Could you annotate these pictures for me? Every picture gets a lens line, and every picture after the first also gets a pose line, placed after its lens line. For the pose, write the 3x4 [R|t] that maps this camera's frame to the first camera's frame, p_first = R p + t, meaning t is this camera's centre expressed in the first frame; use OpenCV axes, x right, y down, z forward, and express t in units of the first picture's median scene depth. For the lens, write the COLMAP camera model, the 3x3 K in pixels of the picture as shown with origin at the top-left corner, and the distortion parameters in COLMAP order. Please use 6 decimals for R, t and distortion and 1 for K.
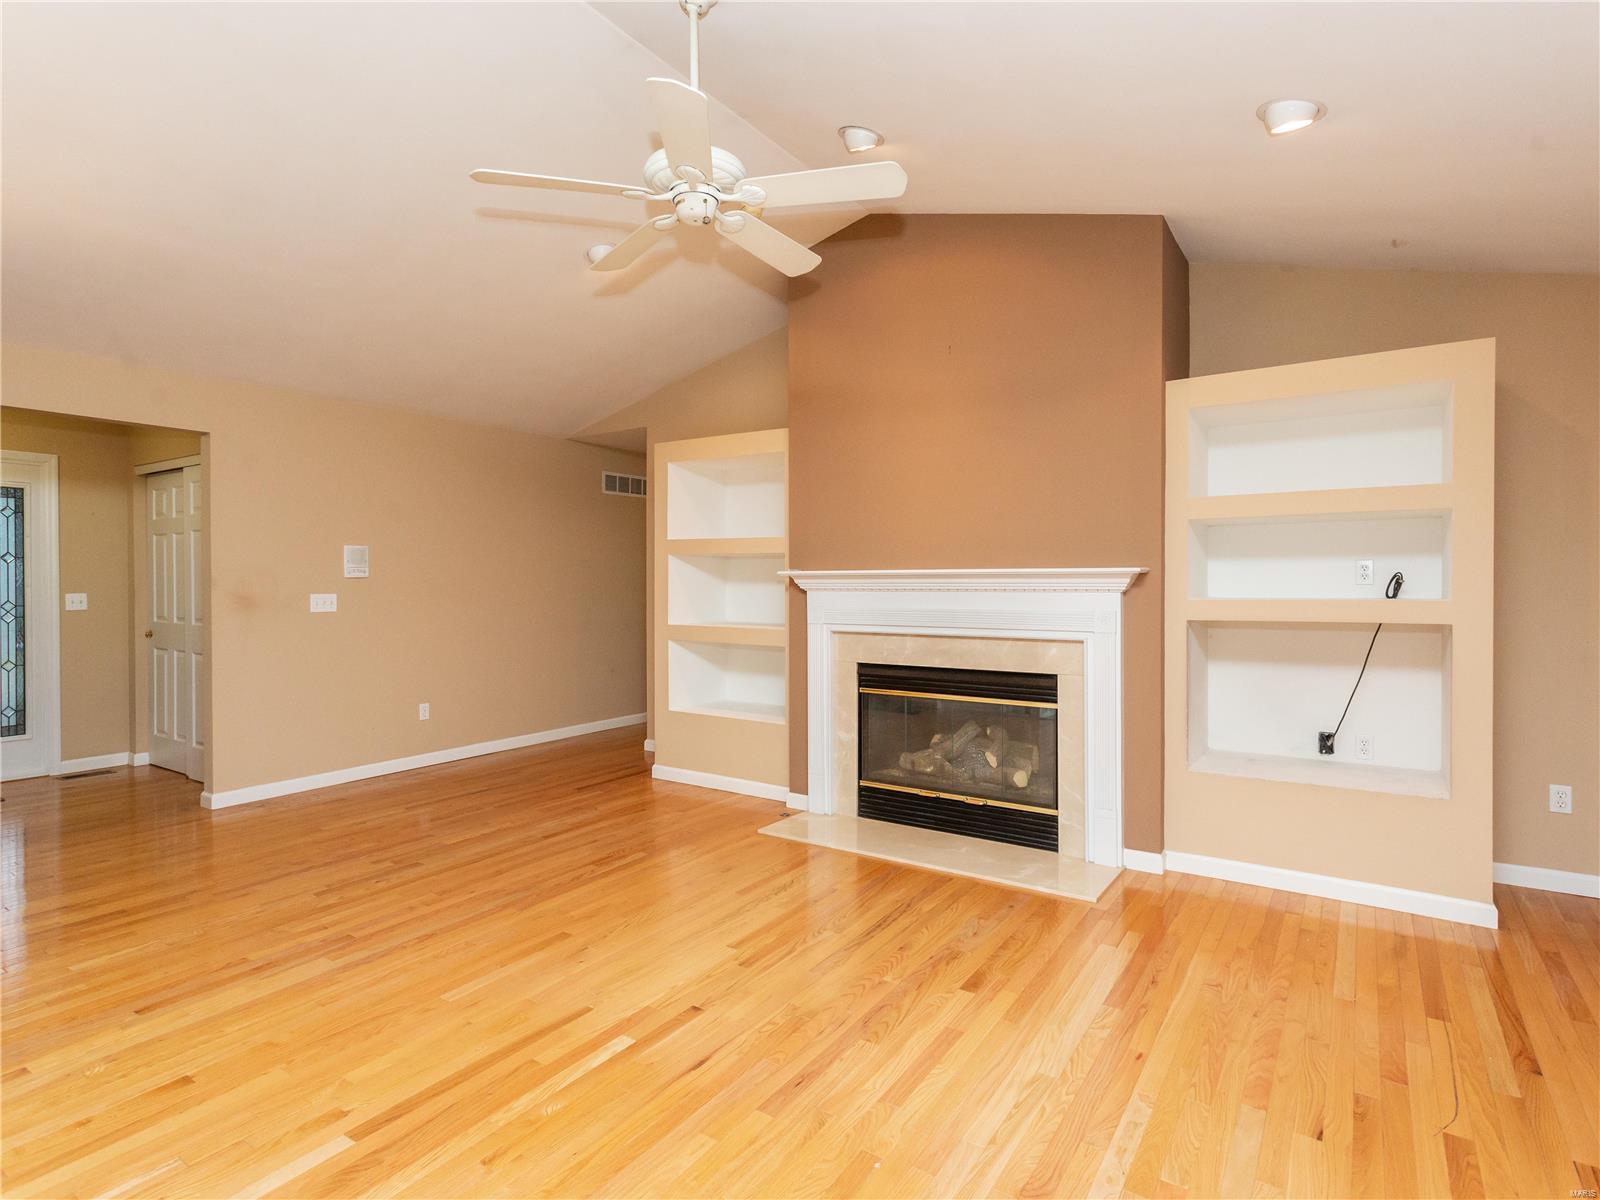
lens RADIAL K [[841.9, 0, 788.9], [0, 841.9, 587.6], [0, 0, 1]] dist [0.000837, 0.005520]
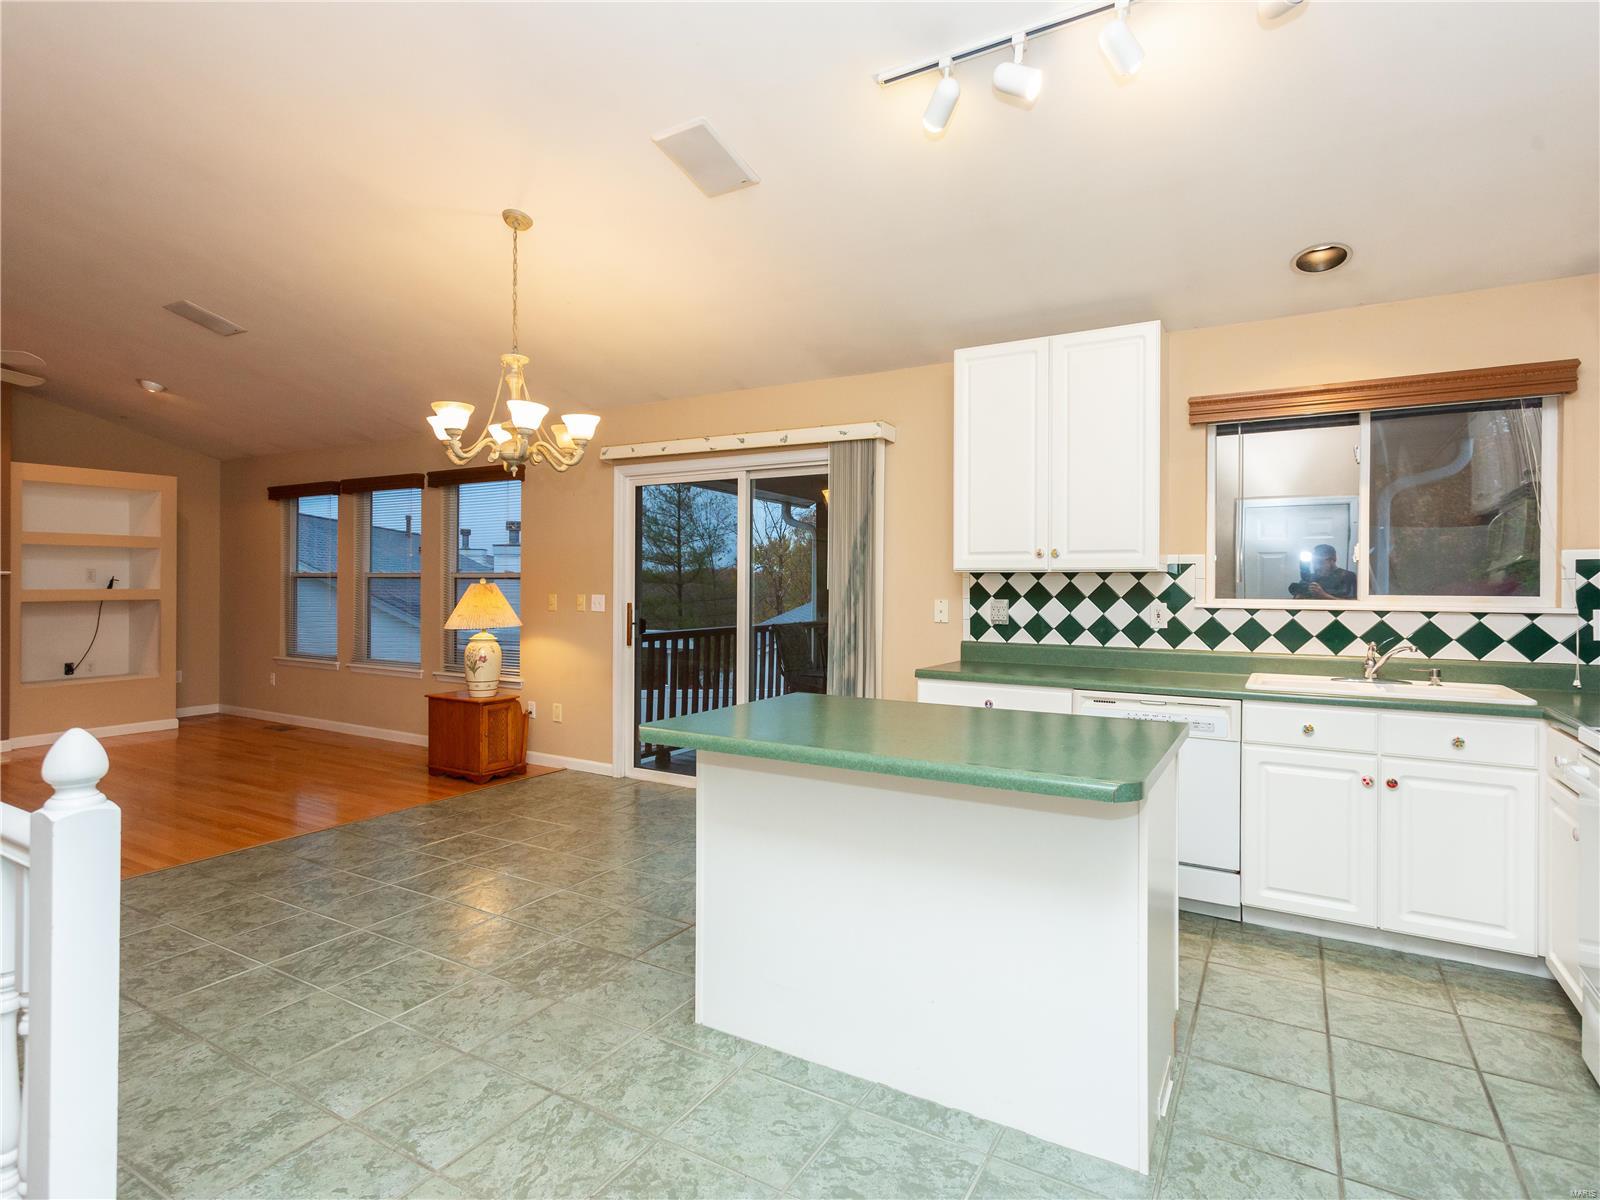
lens RADIAL K [[841.9, 0, 788.3], [0, 841.9, 594.0], [0, 0, 1]] dist [0.000837, 0.005520]
pose [[-0.060532, -0.010196, 0.998114, -1.286411], [0.004038, 0.999937, 0.010460, 0.009062], [-0.998158, 0.004664, -0.060487, -0.444754]]
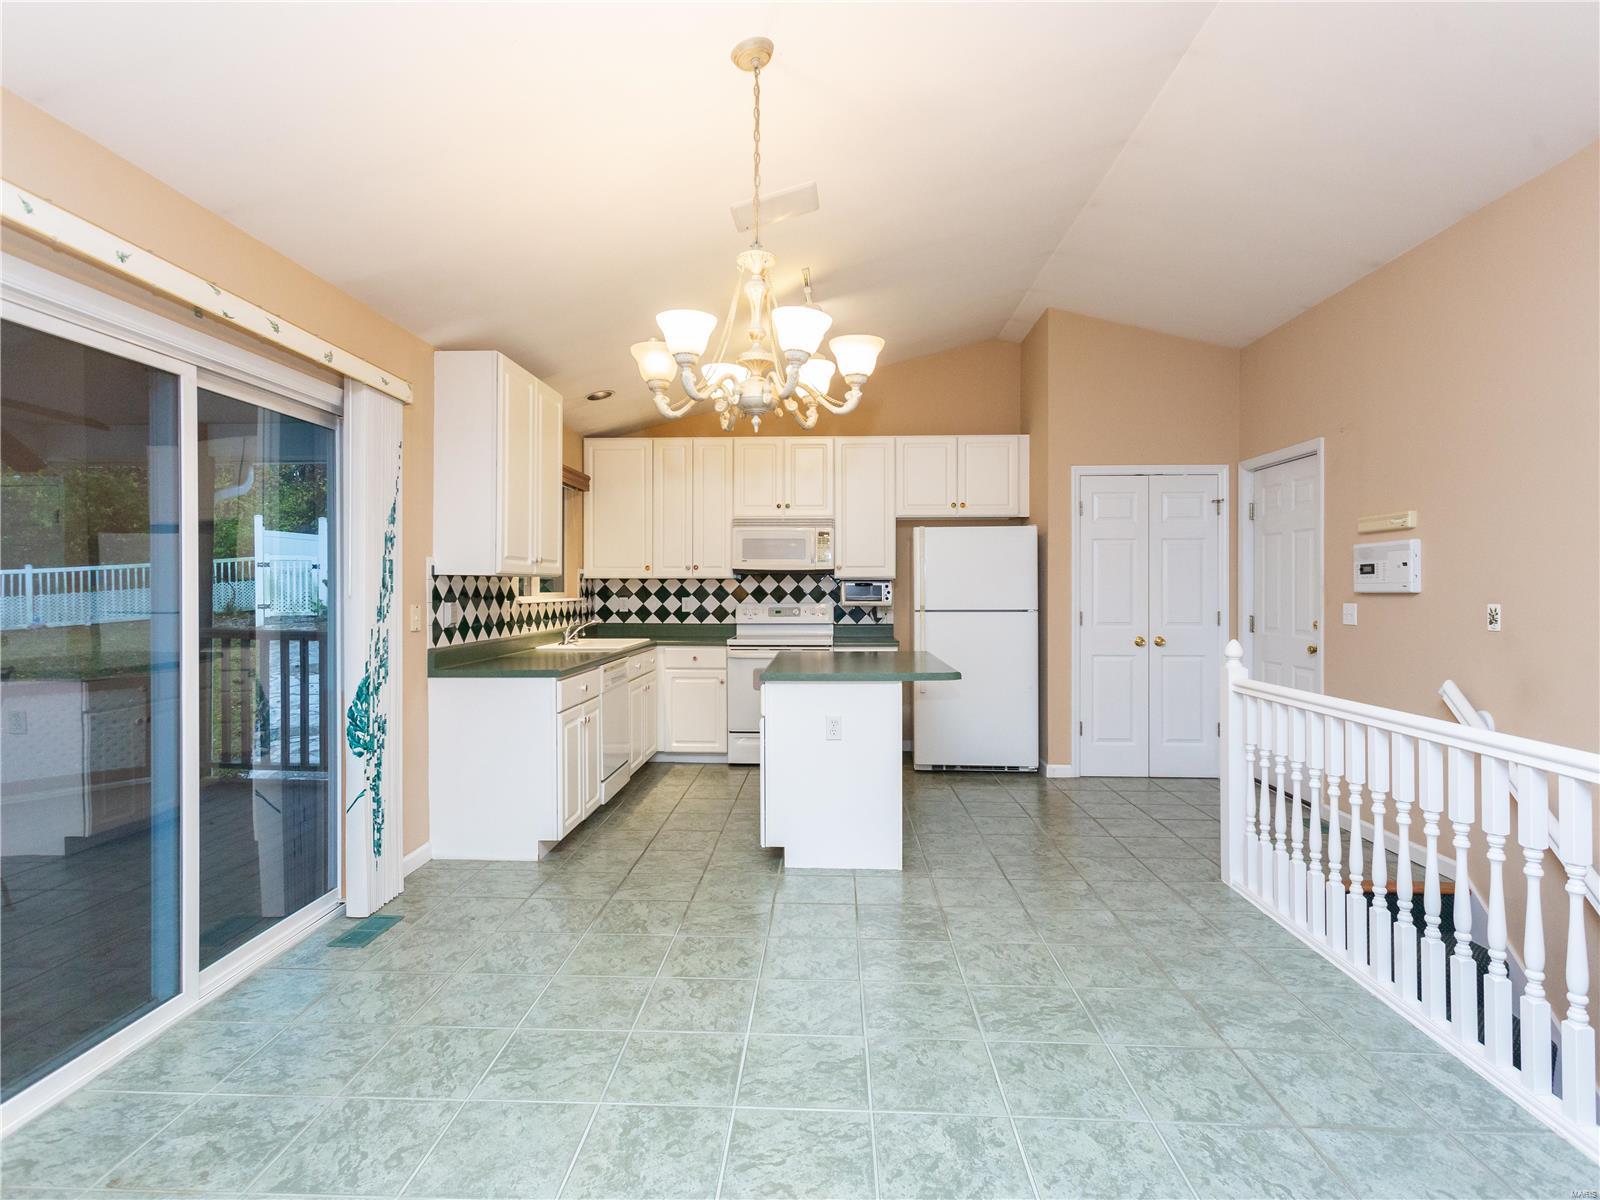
lens RADIAL K [[841.9, 0, 790.9], [0, 841.9, 587.0], [0, 0, 1]] dist [0.000837, 0.005520]
pose [[-0.852646, 0.001241, -0.522487, -0.034704], [-0.003842, 0.999955, 0.008645, -0.001868], [0.522474, 0.009378, -0.852603, 0.353307]]
